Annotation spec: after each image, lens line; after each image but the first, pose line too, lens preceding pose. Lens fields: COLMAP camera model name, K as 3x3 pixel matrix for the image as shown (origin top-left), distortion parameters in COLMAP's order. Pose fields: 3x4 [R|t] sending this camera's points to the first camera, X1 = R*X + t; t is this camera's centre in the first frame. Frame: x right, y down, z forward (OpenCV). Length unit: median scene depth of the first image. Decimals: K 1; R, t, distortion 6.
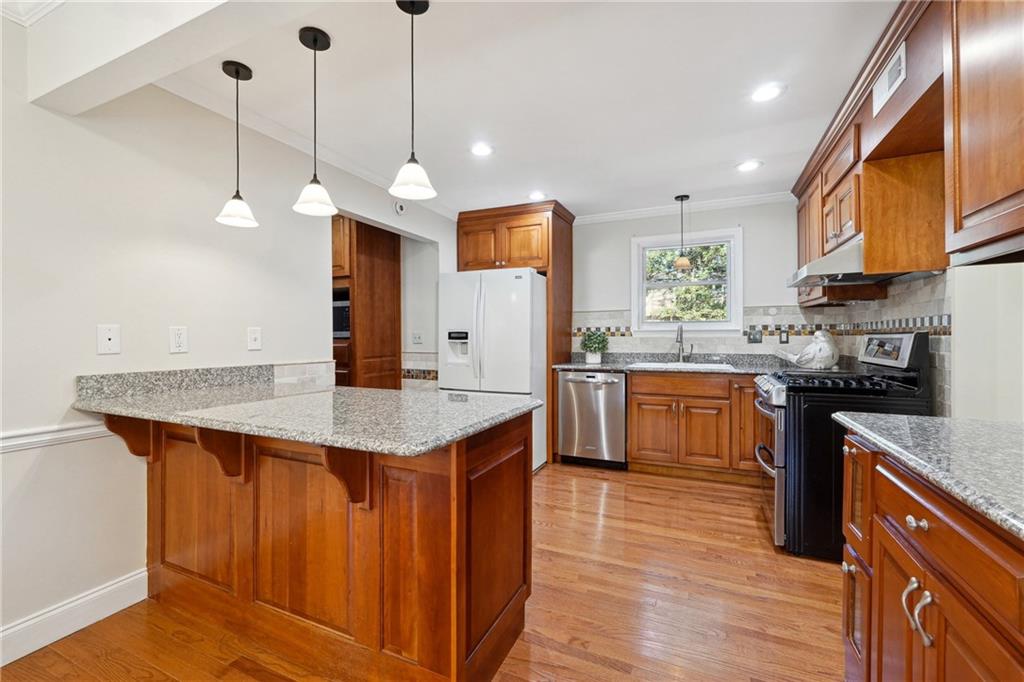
lens RADIAL K [[439.8, 0, 508.2], [0, 439.8, 338.3], [0, 0, 1]] dist [-0.003591, -0.000120]
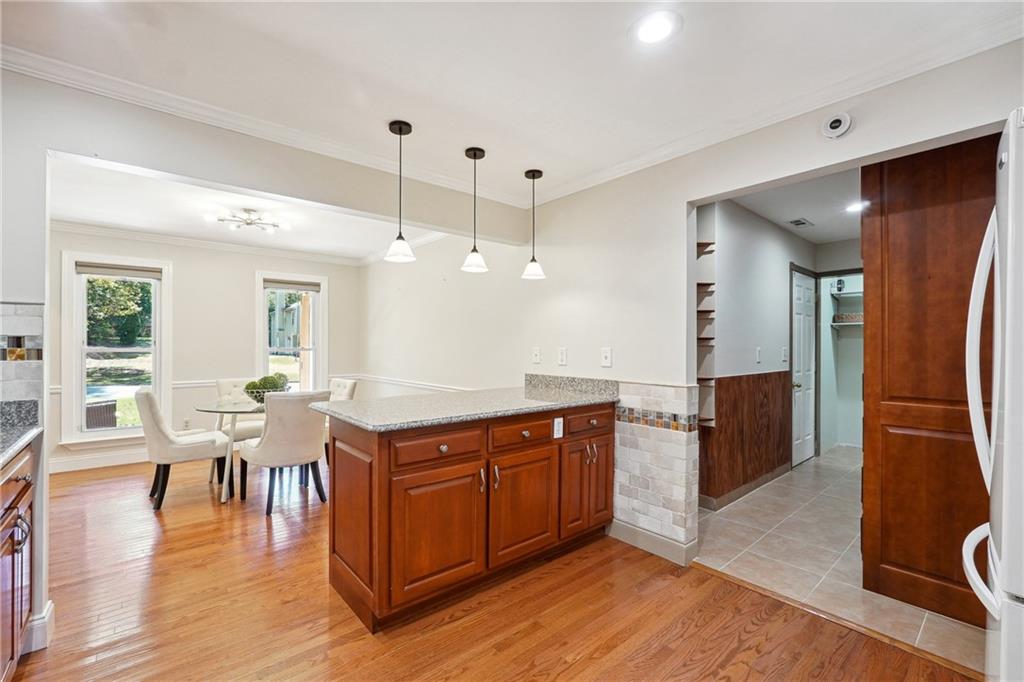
lens RADIAL K [[439.8, 0, 509.0], [0, 439.8, 344.7], [0, 0, 1]] dist [-0.003591, -0.000120]
pose [[-0.414044, -0.003740, -0.910249, 0.382236], [-0.008719, 0.999962, -0.000143, -0.018941], [0.910215, 0.007877, -0.414061, 0.782105]]
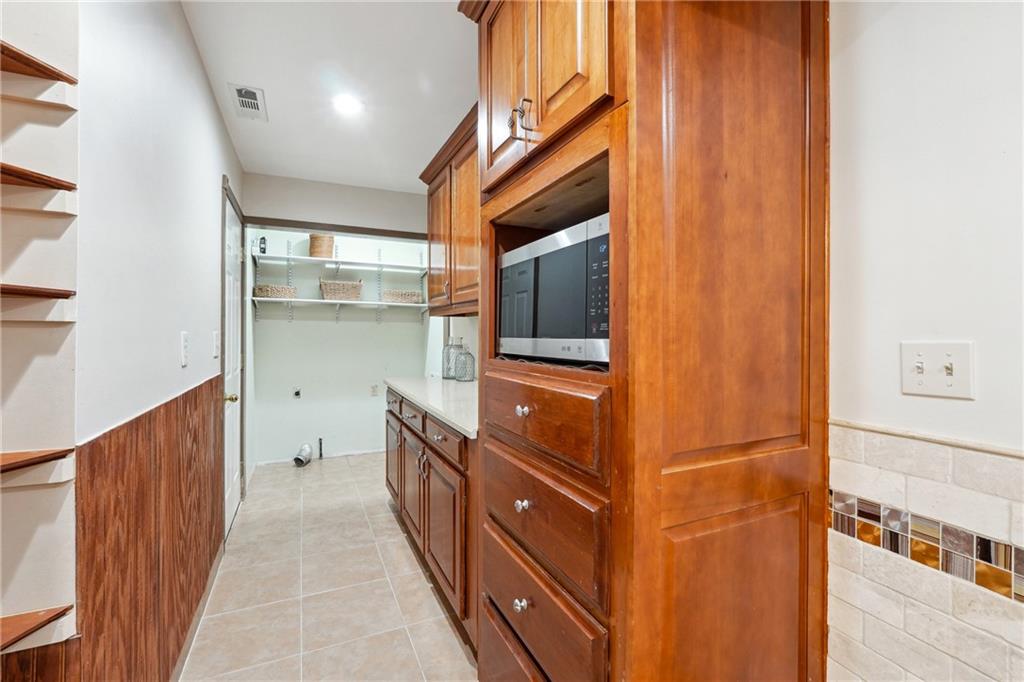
lens RADIAL K [[439.8, 0, 505.0], [0, 439.8, 334.9], [0, 0, 1]] dist [-0.003591, -0.000120]
pose [[0.754731, 0.007569, -0.655991, -0.243054], [-0.011112, 0.999937, -0.001248, -0.016938], [0.655941, 0.008231, 0.754768, 0.768541]]
